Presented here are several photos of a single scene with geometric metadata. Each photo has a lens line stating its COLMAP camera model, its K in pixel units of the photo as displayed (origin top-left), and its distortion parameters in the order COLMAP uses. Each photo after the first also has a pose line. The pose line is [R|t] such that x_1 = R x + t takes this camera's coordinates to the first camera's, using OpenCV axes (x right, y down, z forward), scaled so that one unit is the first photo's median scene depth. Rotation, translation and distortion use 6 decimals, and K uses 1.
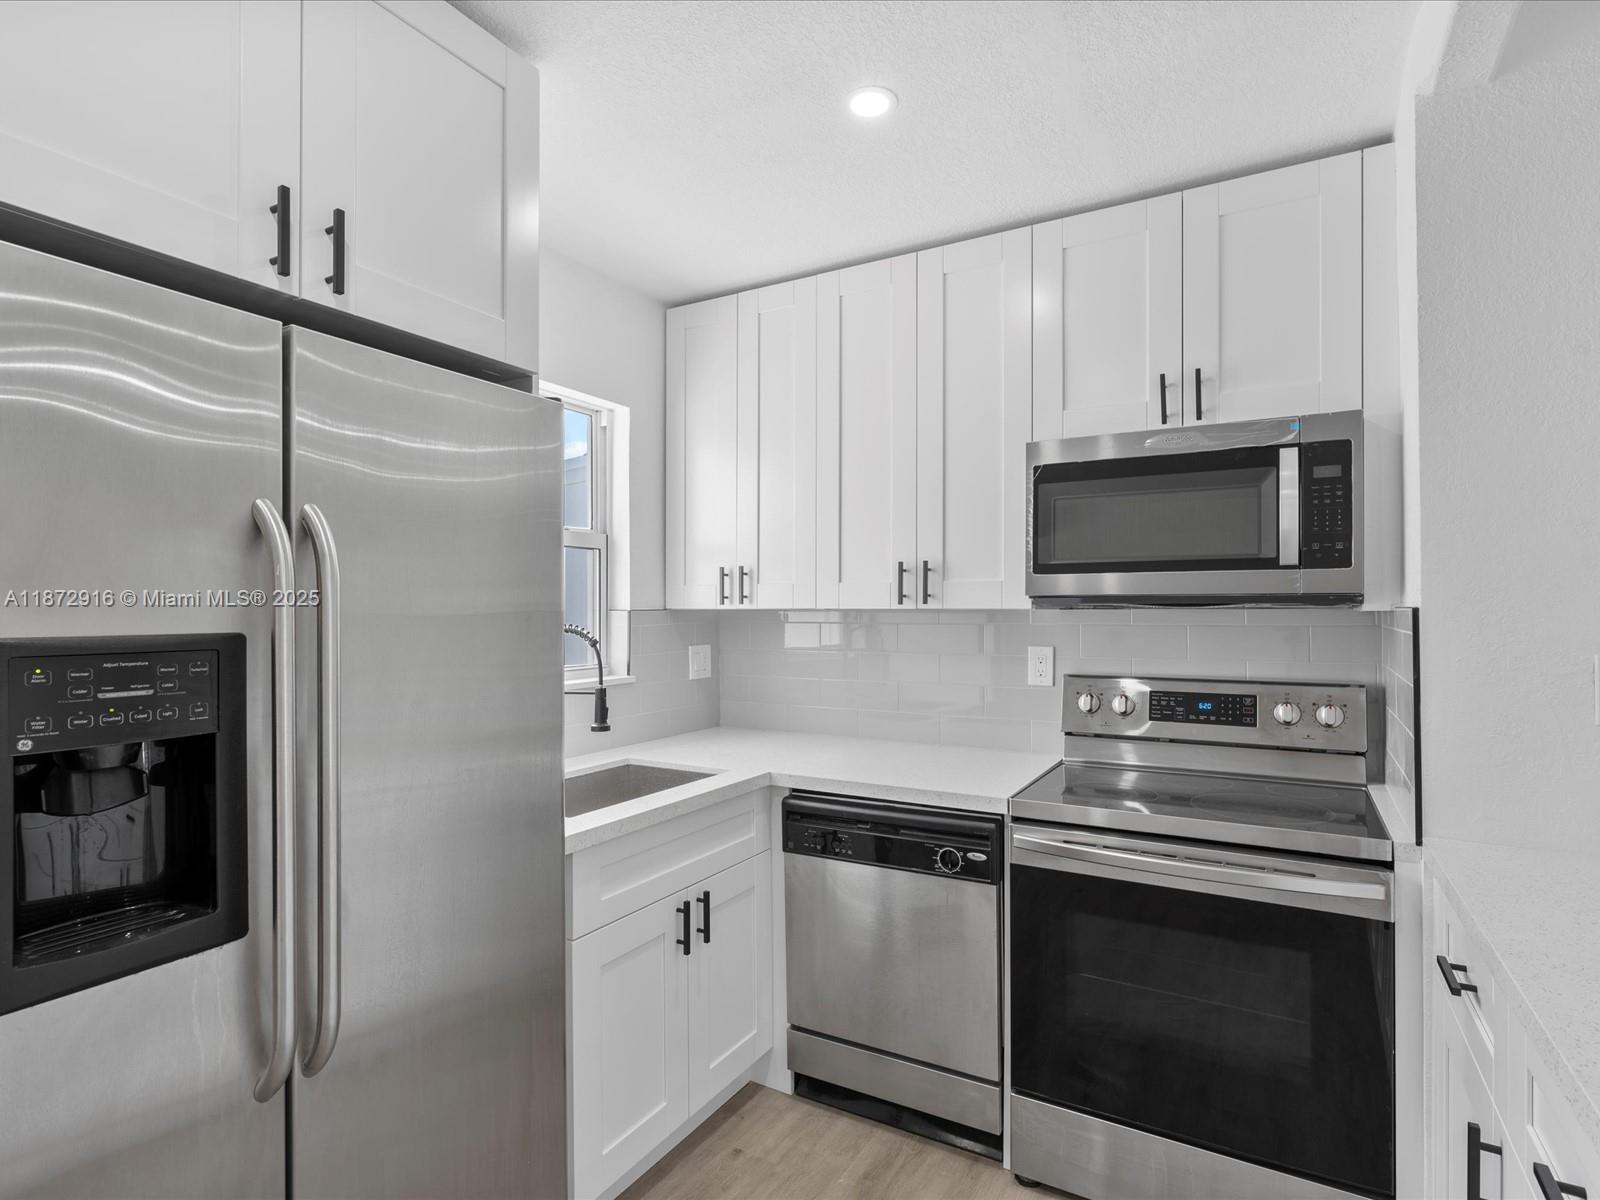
lens RADIAL K [[819.1, 0, 811.6], [0, 819.1, 608.7], [0, 0, 1]] dist [-0.005029, 0.001022]
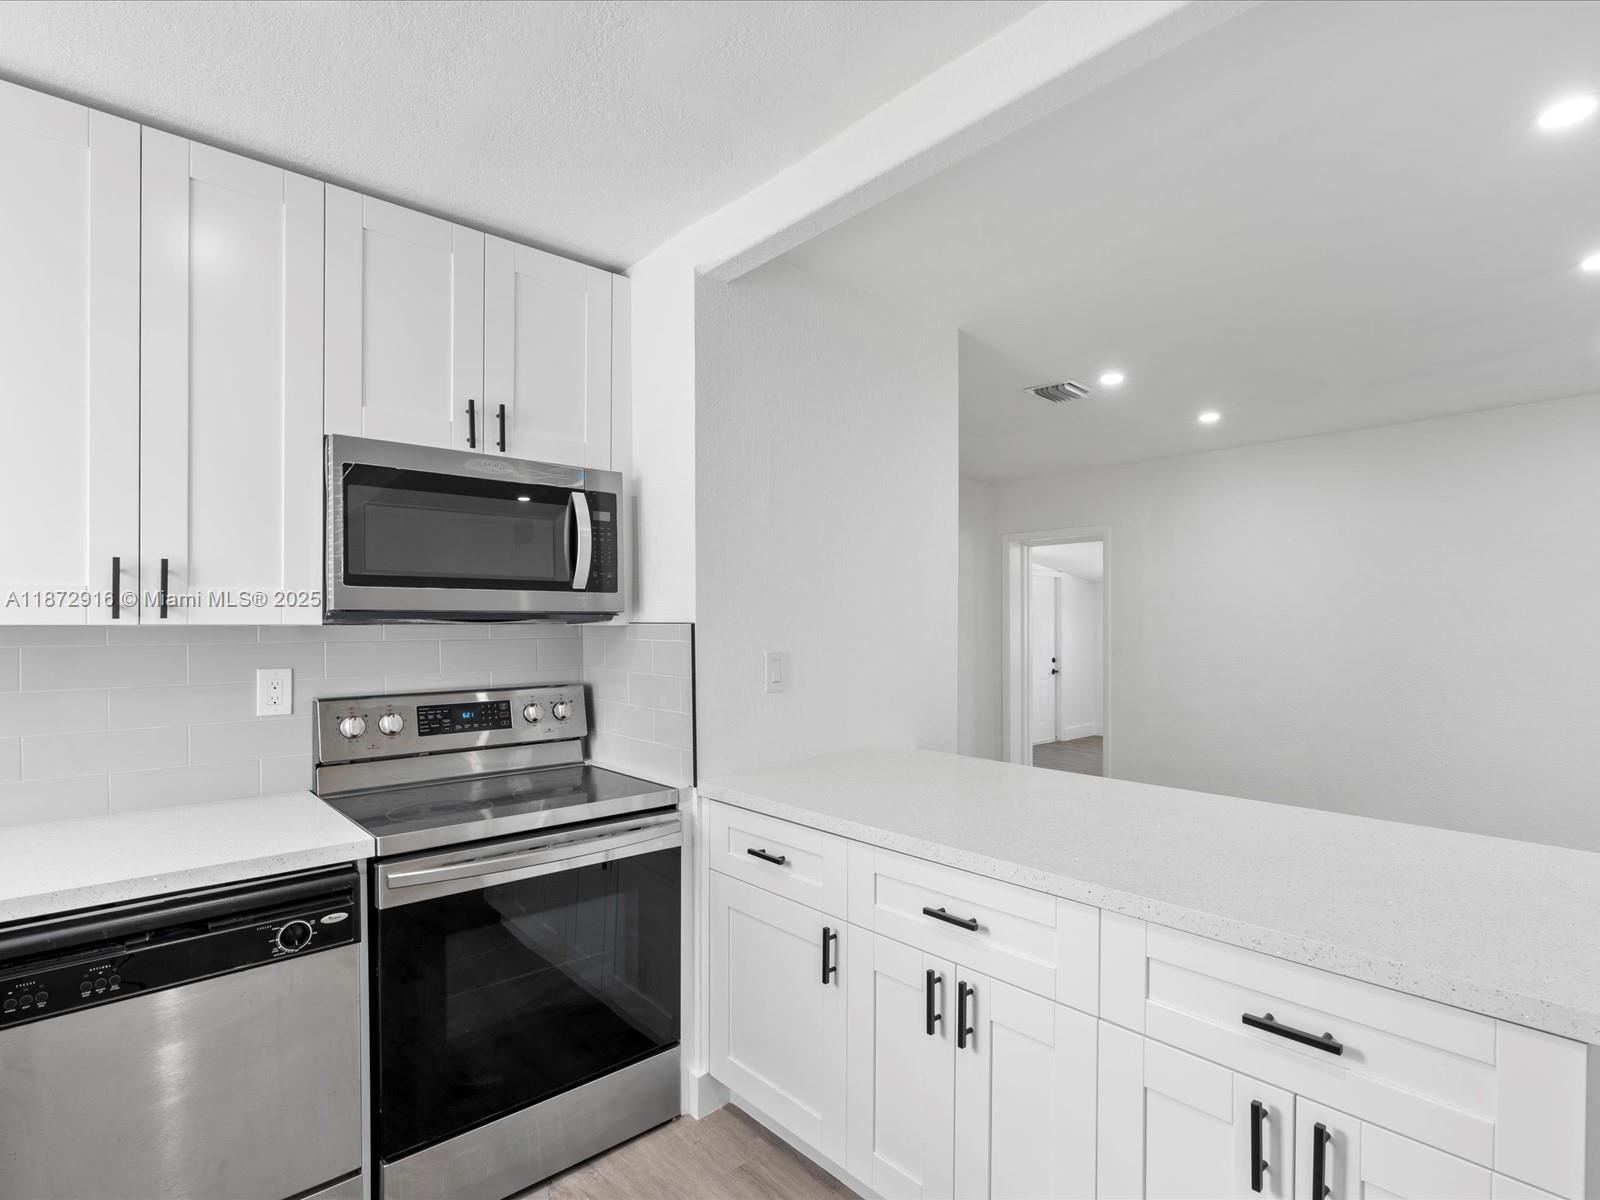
lens RADIAL K [[820.8, 0, 804.5], [0, 820.8, 627.8], [0, 0, 1]] dist [-0.002766, 0.000794]
pose [[0.316894, -0.005513, 0.948445, -0.424336], [0.001184, 0.999985, 0.005417, -0.000621], [-0.948460, -0.000594, 0.316896, 0.259153]]
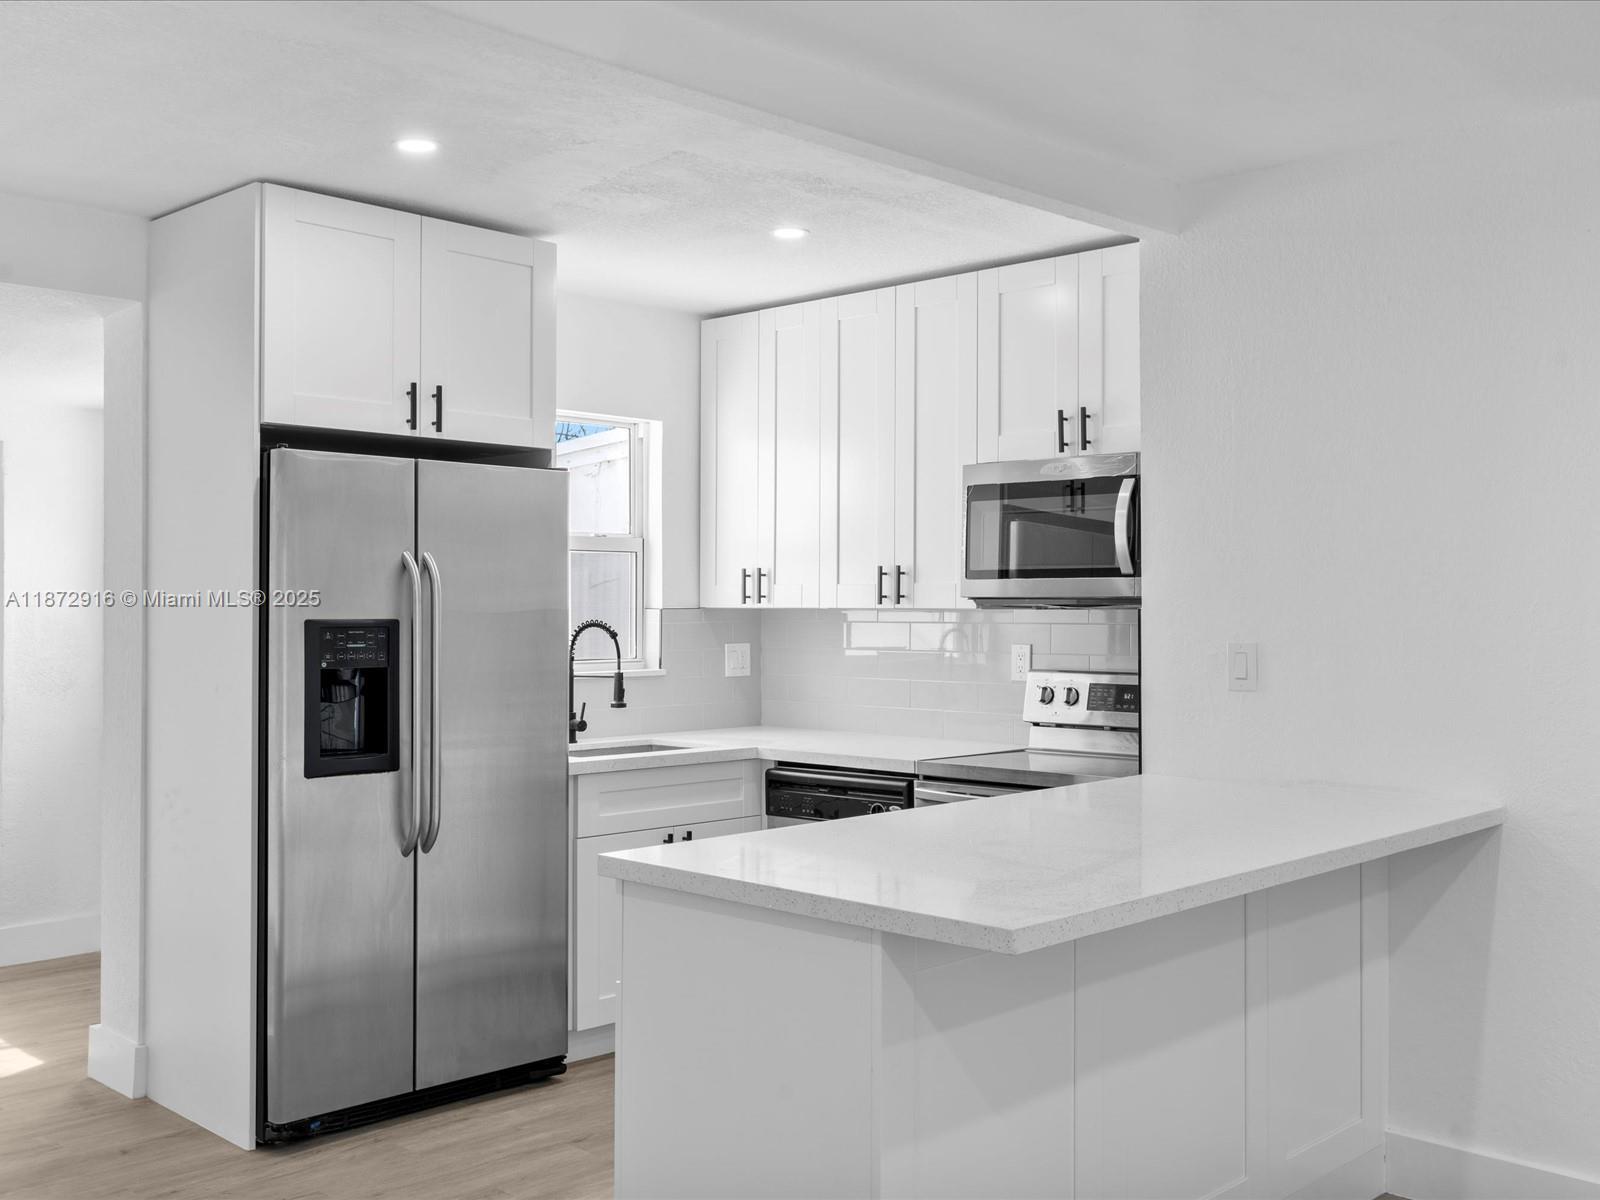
lens RADIAL K [[1576.5, 0, 800.0], [0, 1576.5, 600.0], [0, 0, 1]] dist [0.014578, 0.012110]
pose [[0.968057, 0.002174, -0.250719, 0.626334], [-0.003270, 0.999987, -0.003956, -0.002467], [0.250707, 0.004649, 0.968052, -1.274892]]
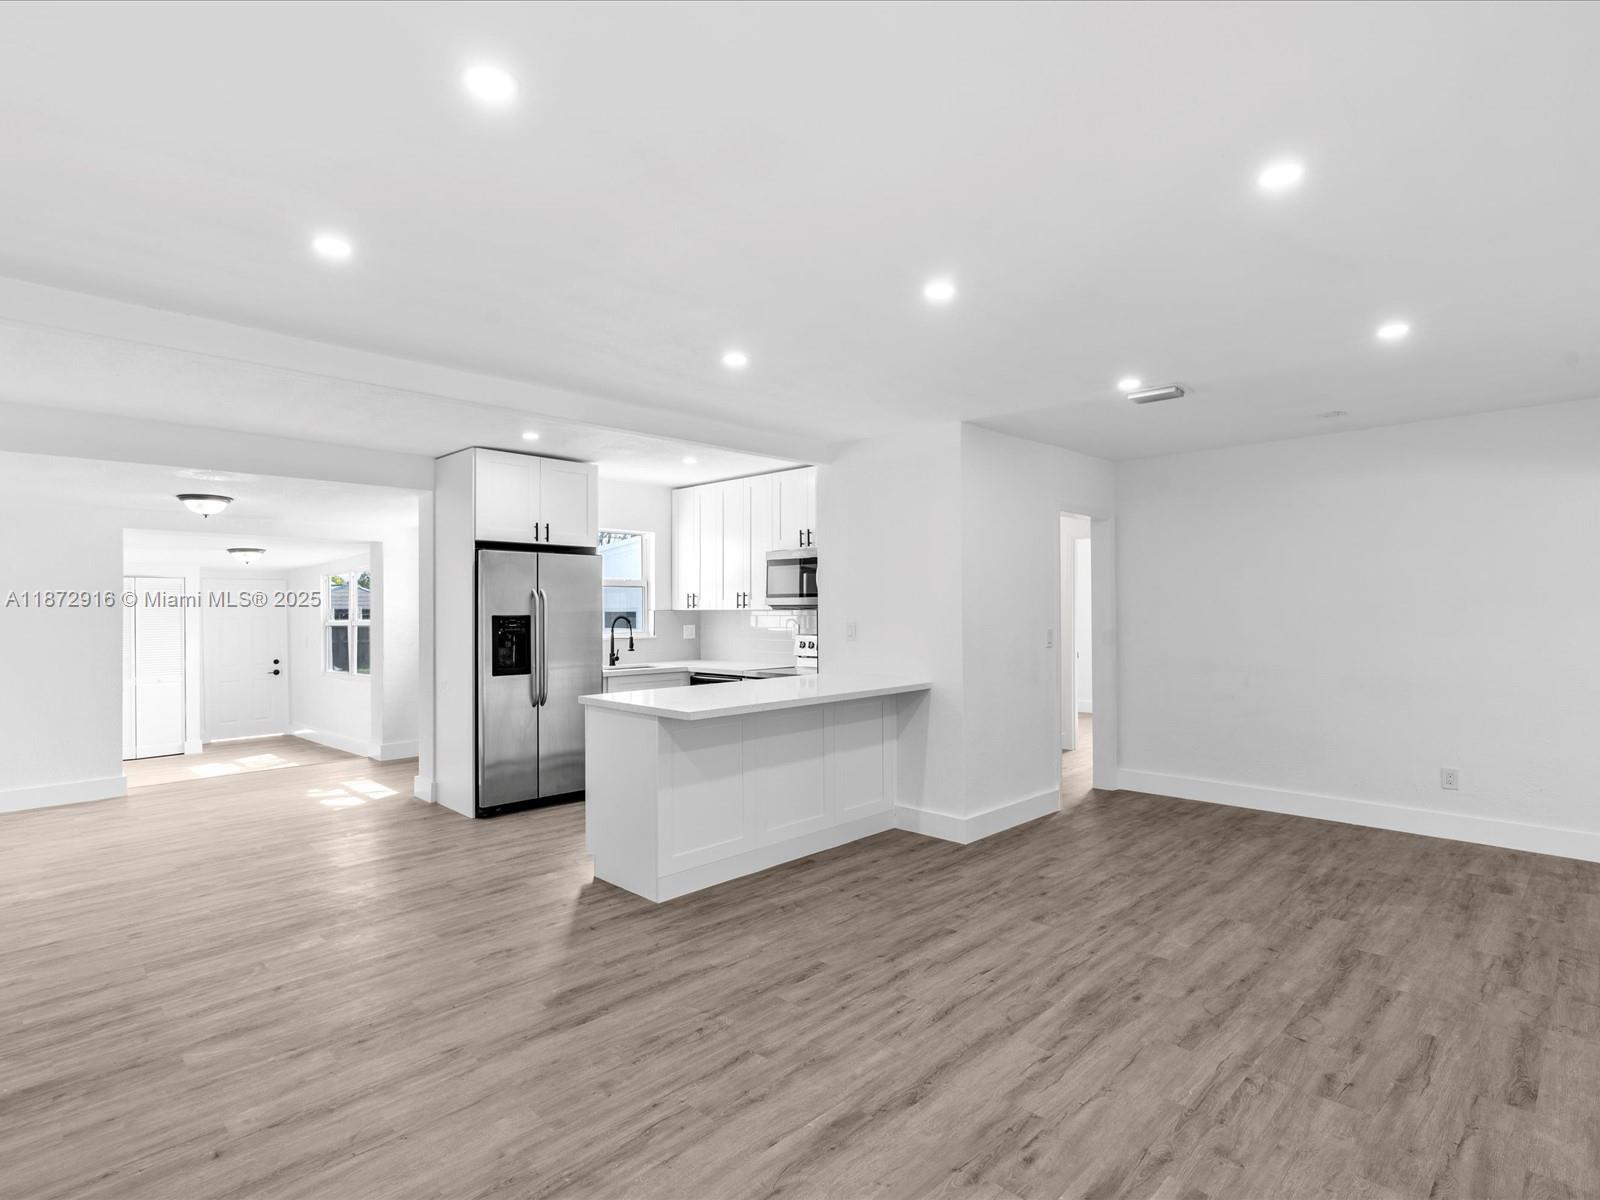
lens RADIAL K [[794.2, 0, 804.8], [0, 794.2, 605.9], [0, 0, 1]] dist [-0.009497, 0.000418]
pose [[0.969714, -0.003569, -0.244218, 1.126843], [0.002542, 0.999987, -0.004517, -0.000510], [0.244231, 0.003759, 0.969710, -1.751138]]
